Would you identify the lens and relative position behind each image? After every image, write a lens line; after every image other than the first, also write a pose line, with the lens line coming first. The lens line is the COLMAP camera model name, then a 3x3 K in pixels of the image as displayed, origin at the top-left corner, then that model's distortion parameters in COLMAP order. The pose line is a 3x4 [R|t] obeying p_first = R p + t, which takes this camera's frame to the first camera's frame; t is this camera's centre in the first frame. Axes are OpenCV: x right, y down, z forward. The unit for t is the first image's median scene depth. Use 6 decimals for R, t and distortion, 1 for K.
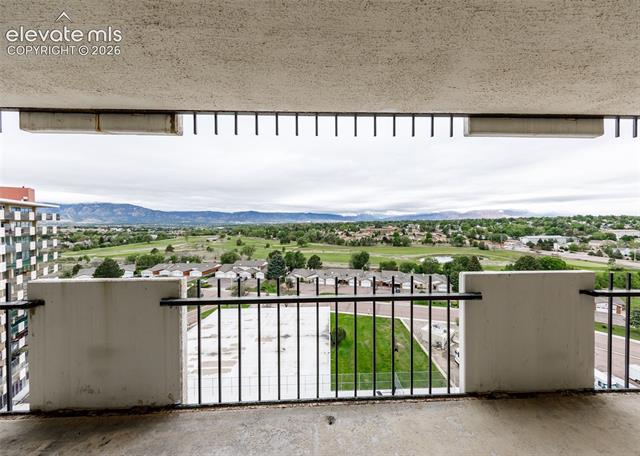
lens RADIAL K [[230.2, 0, 338.9], [0, 230.2, 229.6], [0, 0, 1]] dist [-0.000341, -0.000103]
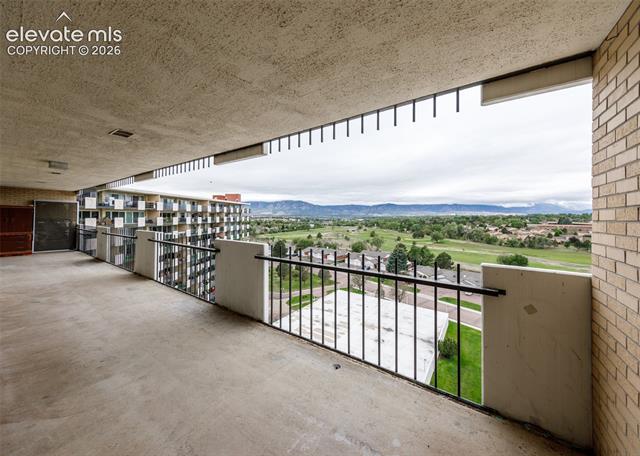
lens RADIAL K [[230.2, 0, 314.3], [0, 230.2, 217.6], [0, 0, 1]] dist [-0.000341, -0.000103]
pose [[0.791071, 0.013165, -0.611583, 0.110802], [-0.025421, 0.999612, -0.011363, -0.000790], [0.611196, 0.024536, 0.791099, 0.004057]]
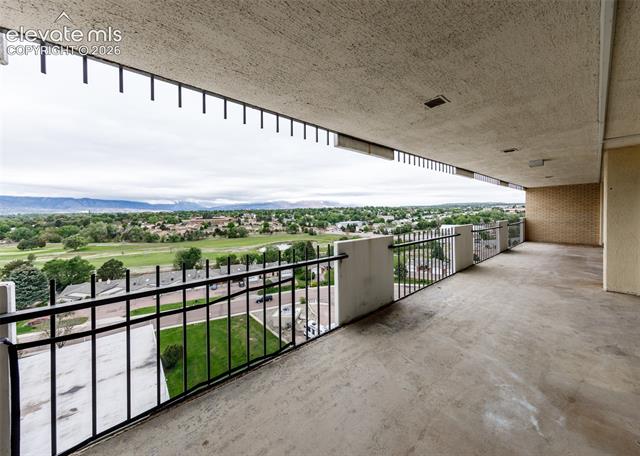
lens RADIAL K [[230.2, 0, 346.6], [0, 230.2, 211.0], [0, 0, 1]] dist [-0.000341, -0.000103]
pose [[0.756283, -0.003353, 0.654236, -0.067537], [0.026622, 0.999316, -0.025653, -0.001819], [-0.653703, 0.036818, 0.755855, -0.008118]]
